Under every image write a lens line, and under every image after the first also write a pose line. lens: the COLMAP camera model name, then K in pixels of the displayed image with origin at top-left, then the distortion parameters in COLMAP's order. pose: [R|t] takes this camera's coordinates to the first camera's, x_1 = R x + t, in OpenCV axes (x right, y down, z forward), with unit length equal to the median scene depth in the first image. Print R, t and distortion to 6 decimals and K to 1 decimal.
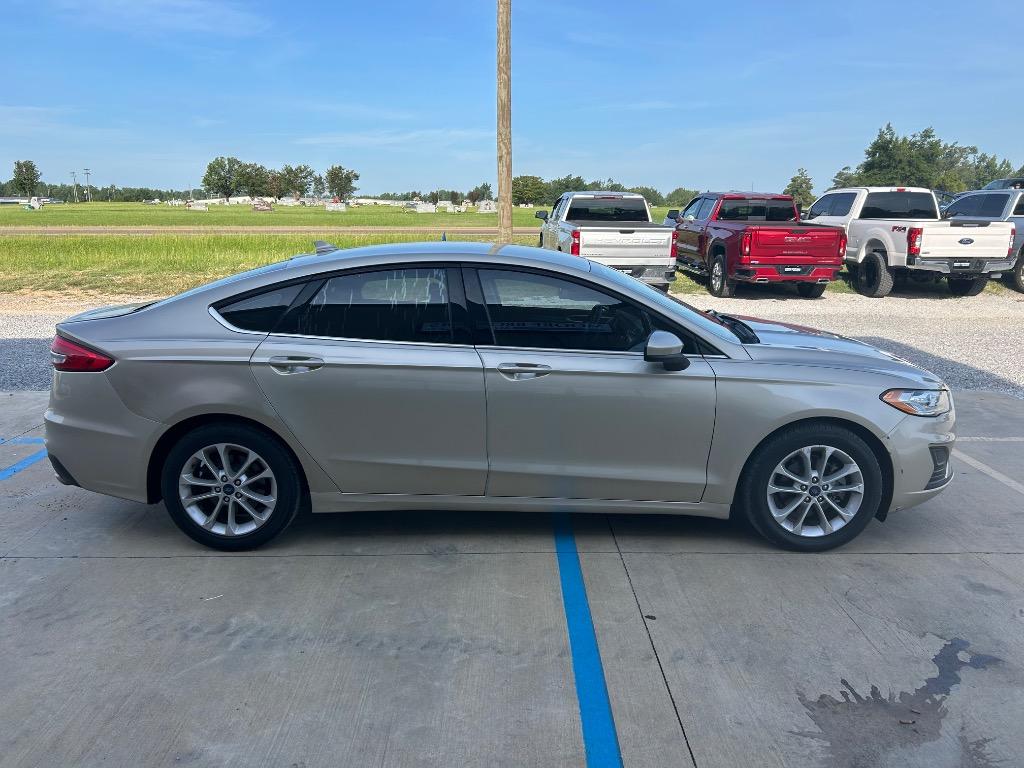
lens RADIAL K [[777.6, 0, 512.0], [0, 777.6, 384.0], [0, 0, 1]] dist [0.058802, -0.072090]
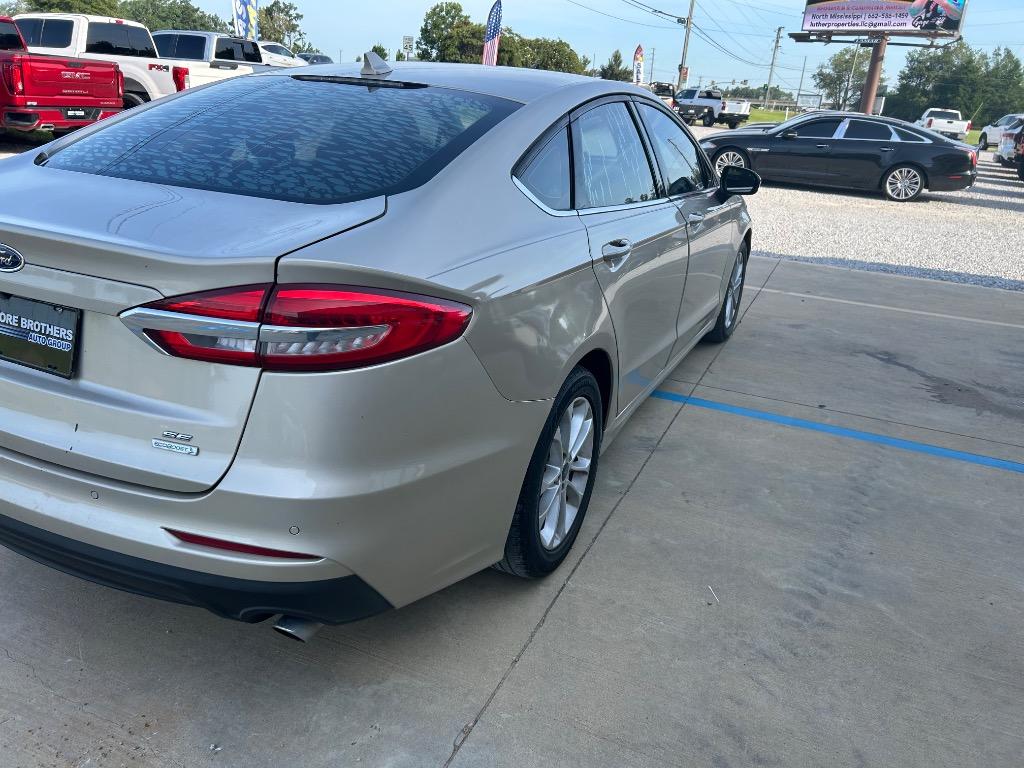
lens RADIAL K [[777.6, 0, 512.0], [0, 777.6, 384.0], [0, 0, 1]] dist [0.058802, -0.072090]
pose [[0.405699, -0.301037, 0.863009, -0.262124], [0.138823, 0.953545, 0.267357, -0.030664], [-0.903403, 0.011339, 0.428643, 0.225833]]
